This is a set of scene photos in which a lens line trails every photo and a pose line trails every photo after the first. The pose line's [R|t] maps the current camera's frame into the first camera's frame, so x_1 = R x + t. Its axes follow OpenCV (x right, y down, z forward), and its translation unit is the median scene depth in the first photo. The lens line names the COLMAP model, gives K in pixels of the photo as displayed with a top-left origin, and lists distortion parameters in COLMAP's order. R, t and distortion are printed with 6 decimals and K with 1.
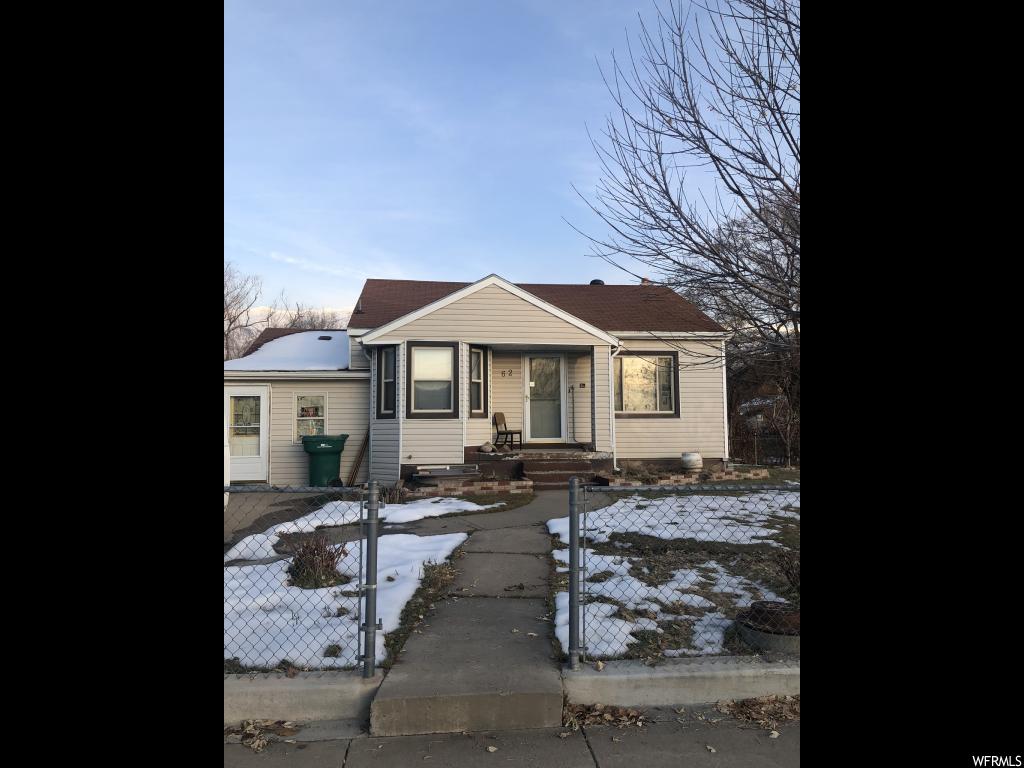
lens RADIAL K [[633.3, 0, 509.1], [0, 633.3, 382.7], [0, 0, 1]] dist [0.035167, 0.000306]
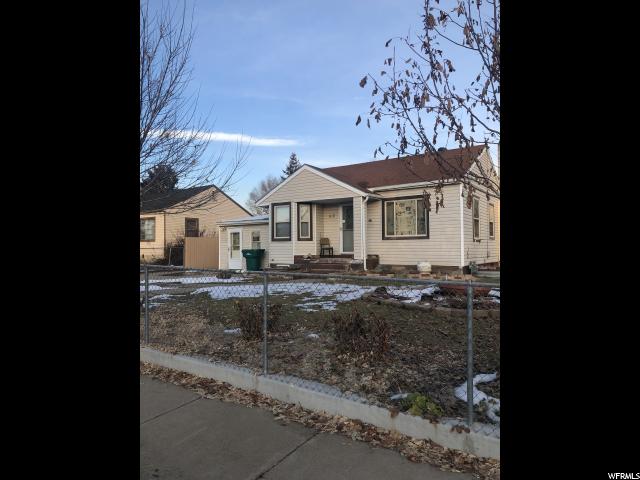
lens RADIAL K [[395.8, 0, 318.2], [0, 395.8, 239.2], [0, 0, 1]] dist [0.035167, 0.000306]
pose [[0.746998, -0.016644, -0.664618, 0.751900], [0.043405, 0.998775, 0.023774, 0.023994], [0.663408, -0.046607, 0.746805, 0.133631]]
